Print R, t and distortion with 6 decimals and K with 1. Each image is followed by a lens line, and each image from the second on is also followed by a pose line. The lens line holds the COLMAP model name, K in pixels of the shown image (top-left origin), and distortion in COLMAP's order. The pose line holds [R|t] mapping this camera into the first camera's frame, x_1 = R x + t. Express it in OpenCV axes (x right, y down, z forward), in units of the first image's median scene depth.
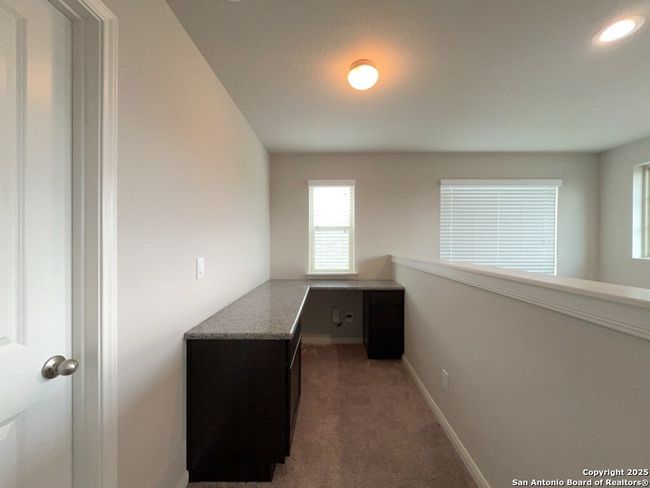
lens RADIAL K [[260.6, 0, 322.6], [0, 260.6, 244.3], [0, 0, 1]] dist [-0.002331, 0.000293]
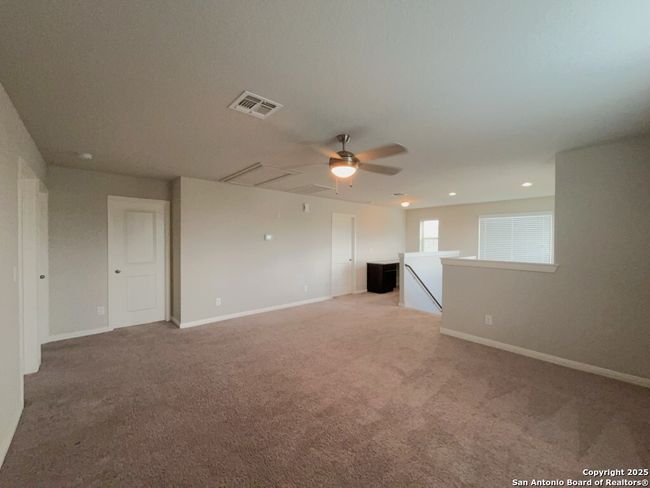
lens RADIAL K [[260.6, 0, 323.4], [0, 260.6, 242.7], [0, 0, 1]] dist [-0.002331, 0.000293]
pose [[0.686589, 0.008675, -0.726994, 1.145784], [-0.004079, 0.999959, 0.008080, -0.038970], [0.727035, -0.002583, 0.686596, -1.380667]]
